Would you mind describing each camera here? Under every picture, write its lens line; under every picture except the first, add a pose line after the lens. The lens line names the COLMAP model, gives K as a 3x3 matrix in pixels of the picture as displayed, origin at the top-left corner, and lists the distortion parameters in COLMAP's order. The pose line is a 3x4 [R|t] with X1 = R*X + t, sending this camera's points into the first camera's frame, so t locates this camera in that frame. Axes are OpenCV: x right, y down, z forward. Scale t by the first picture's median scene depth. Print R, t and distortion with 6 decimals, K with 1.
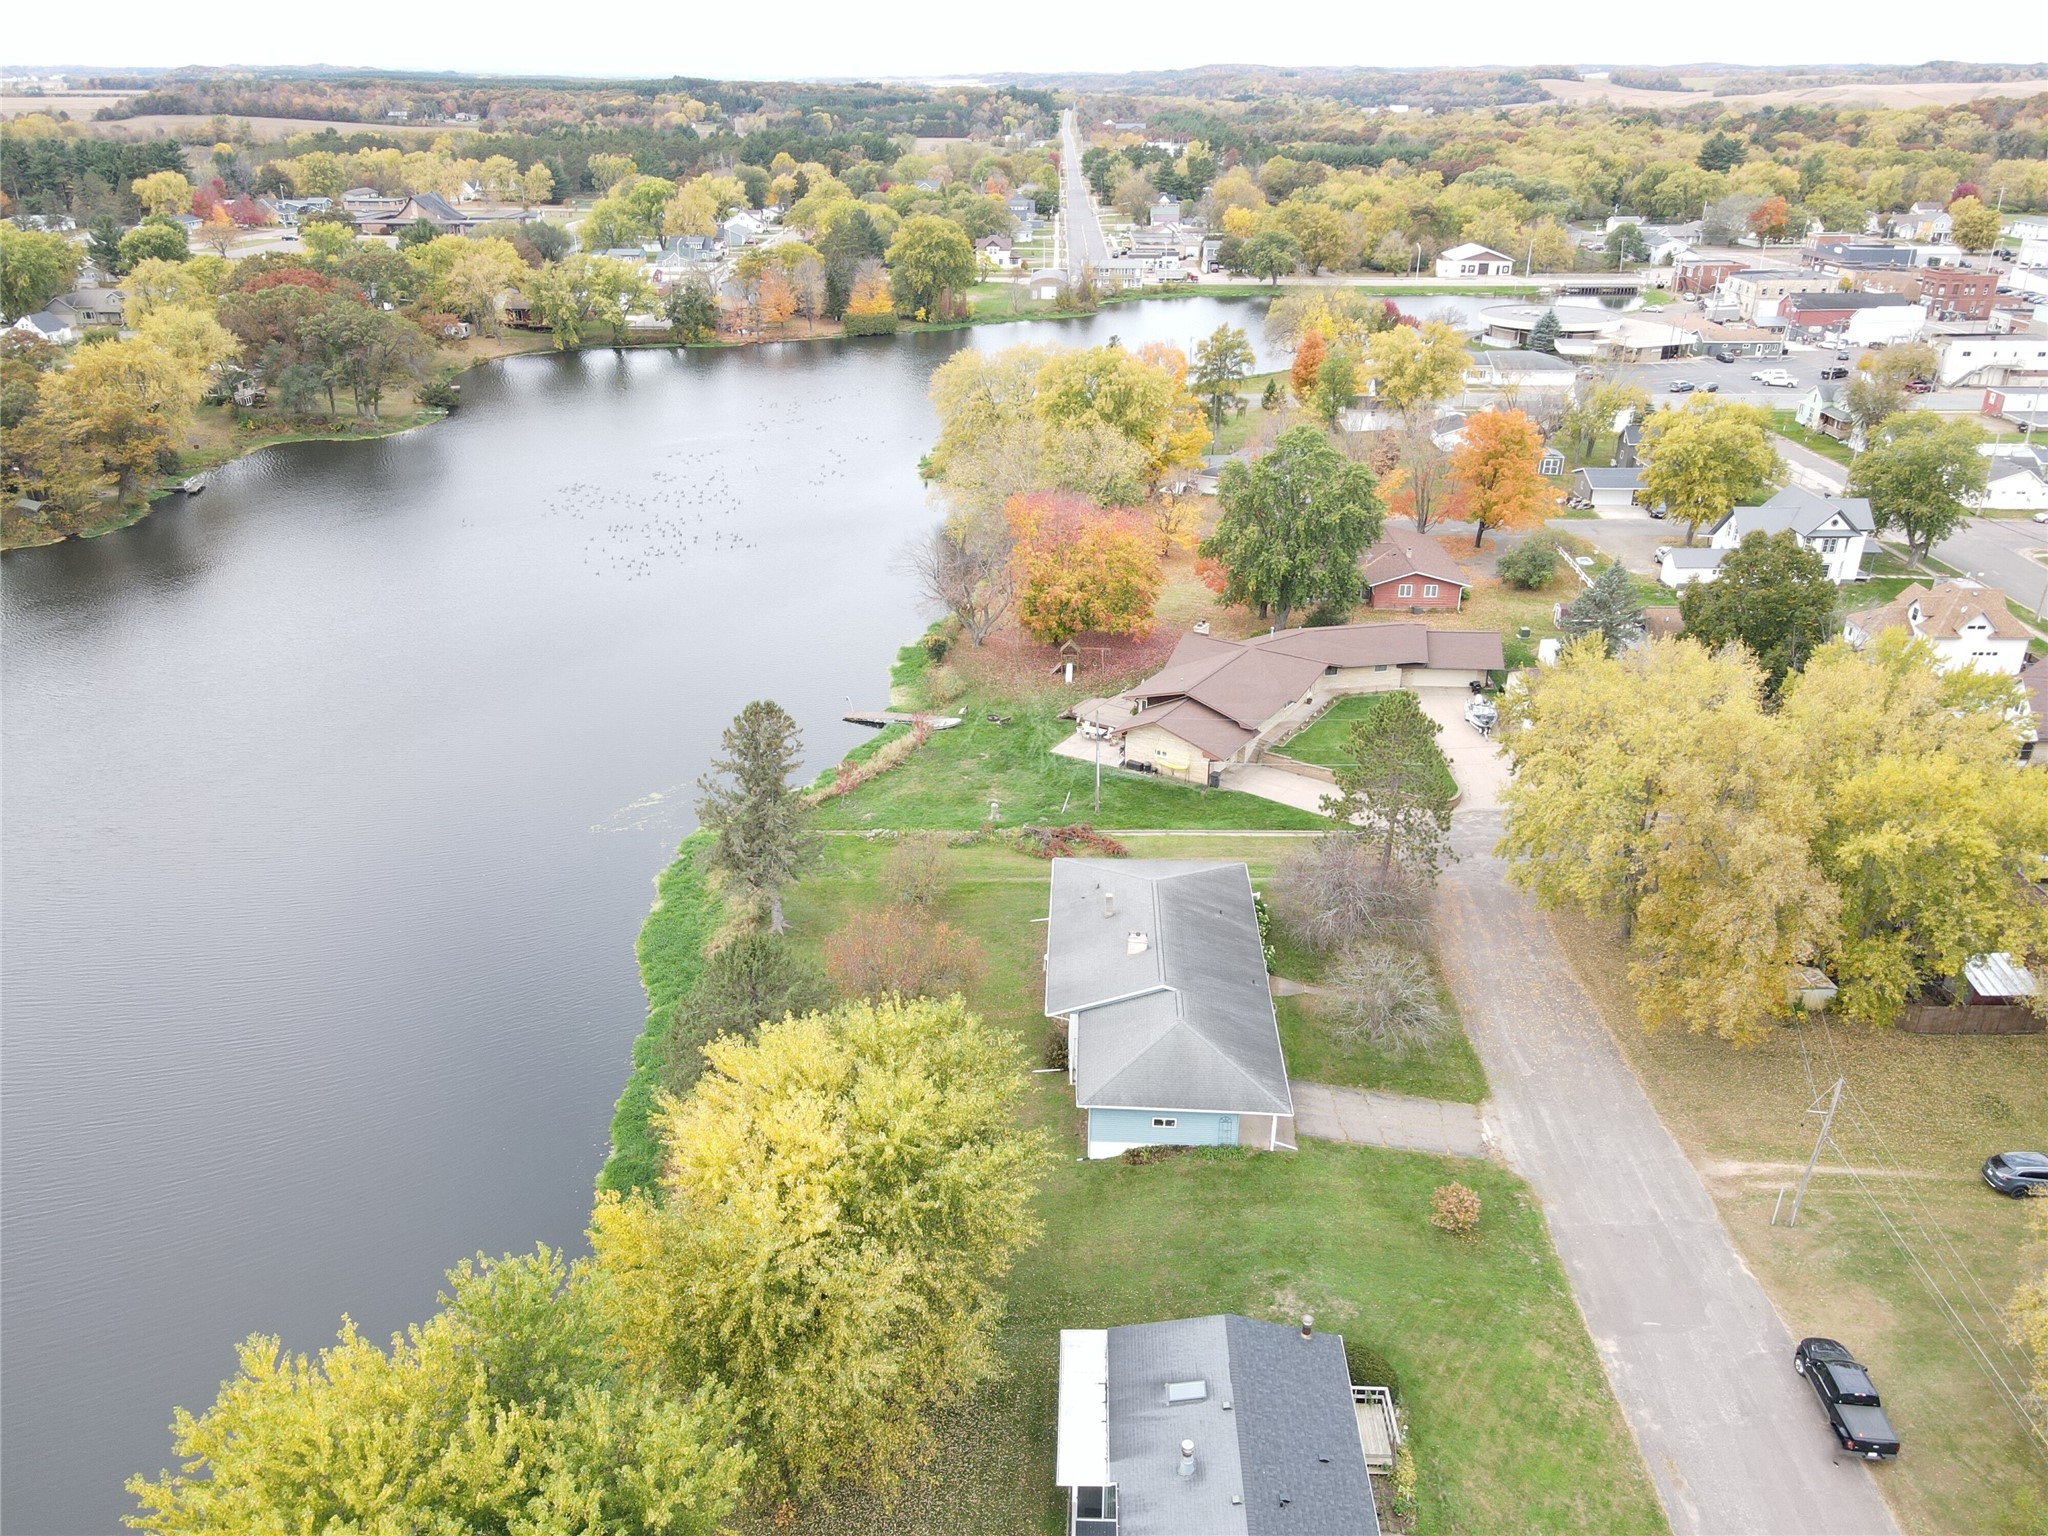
lens RADIAL K [[1448.6, 0, 1024.0], [0, 1448.6, 768.0], [0, 0, 1]] dist [0.013290, 0.009566]
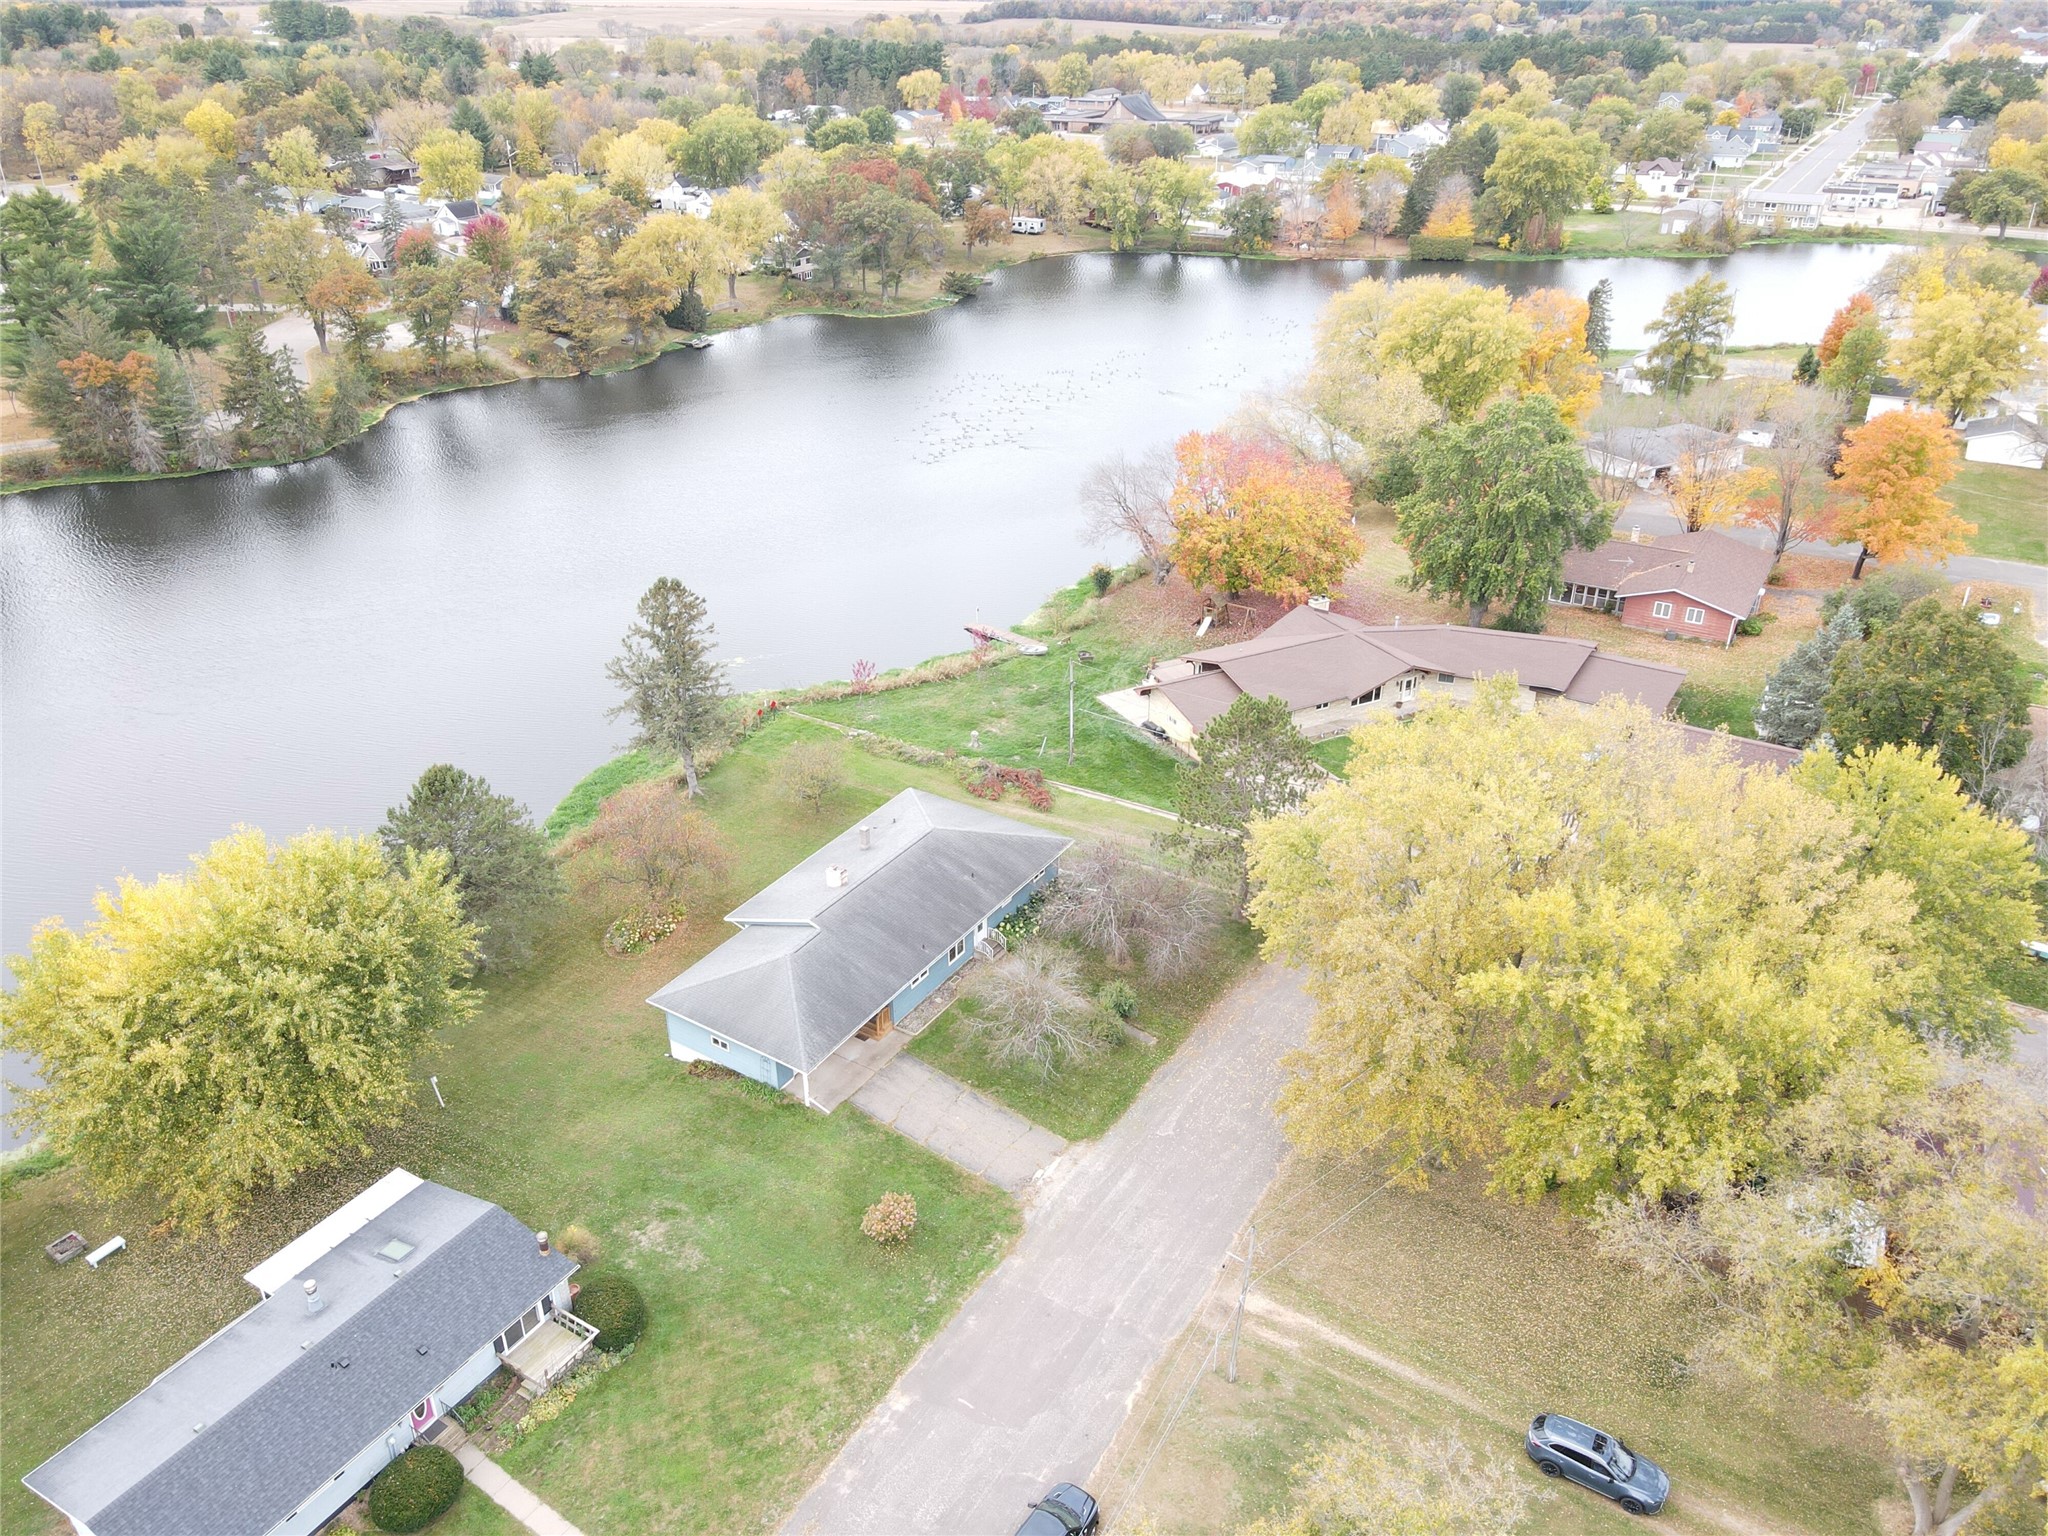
lens RADIAL K [[1448.6, 0, 1024.0], [0, 1448.6, 768.0], [0, 0, 1]] dist [0.013290, 0.009566]
pose [[0.873687, 0.229492, -0.428957, 0.214218], [-0.205989, 0.973311, 0.101168, -0.028413], [0.440726, -0.000029, 0.897642, 0.058443]]
